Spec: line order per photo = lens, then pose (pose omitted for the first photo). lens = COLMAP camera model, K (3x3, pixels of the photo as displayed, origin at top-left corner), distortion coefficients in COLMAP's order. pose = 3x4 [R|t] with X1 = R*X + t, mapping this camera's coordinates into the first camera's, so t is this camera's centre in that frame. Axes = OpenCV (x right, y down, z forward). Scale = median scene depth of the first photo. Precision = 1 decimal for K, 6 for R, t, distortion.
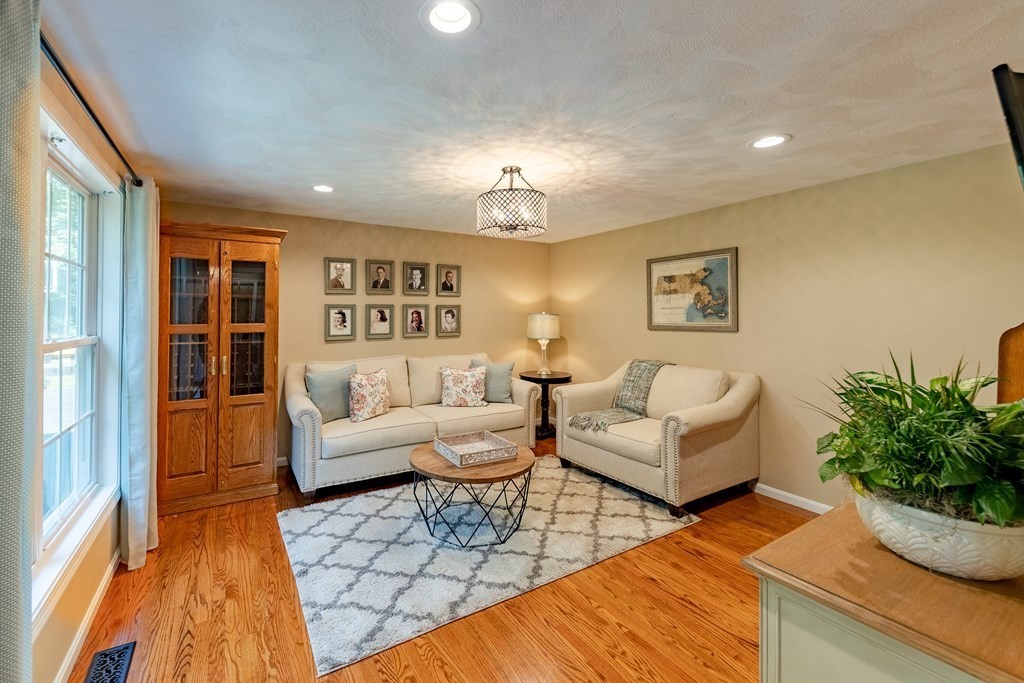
lens RADIAL K [[406.5, 0, 487.9], [0, 406.5, 313.4], [0, 0, 1]] dist [-0.000586, -0.000080]
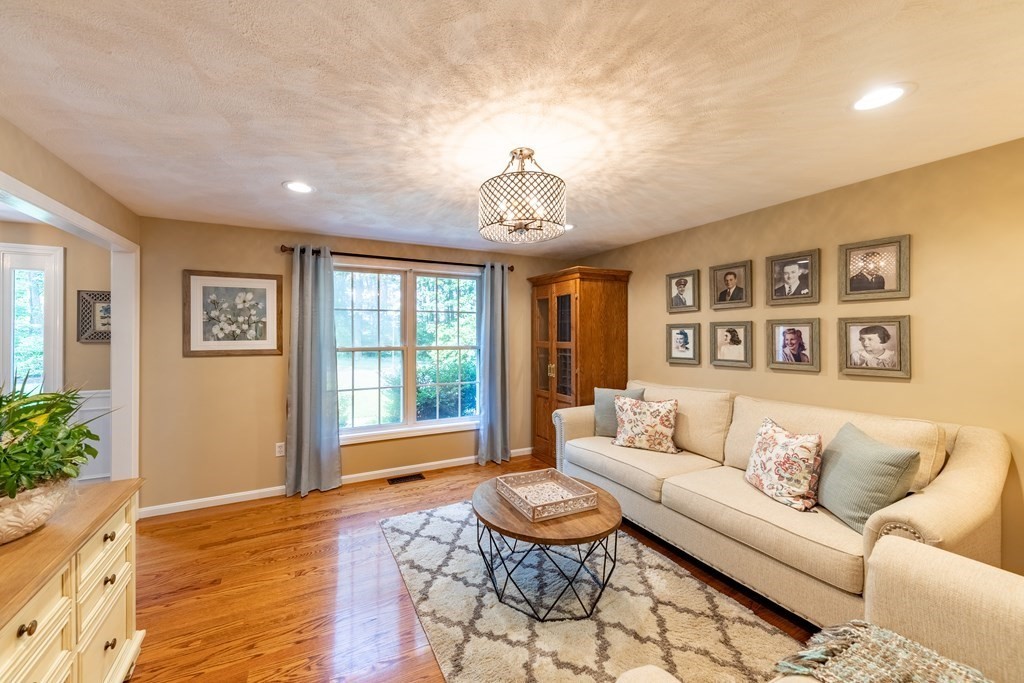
lens RADIAL K [[409.6, 0, 509.5], [0, 409.6, 334.2], [0, 0, 1]] dist [-0.000458, -0.000065]
pose [[-0.096401, -0.000006, -0.995343, 0.545684], [0.004693, 0.999989, -0.000460, -0.000299], [0.995331, -0.004716, -0.096400, 0.669006]]
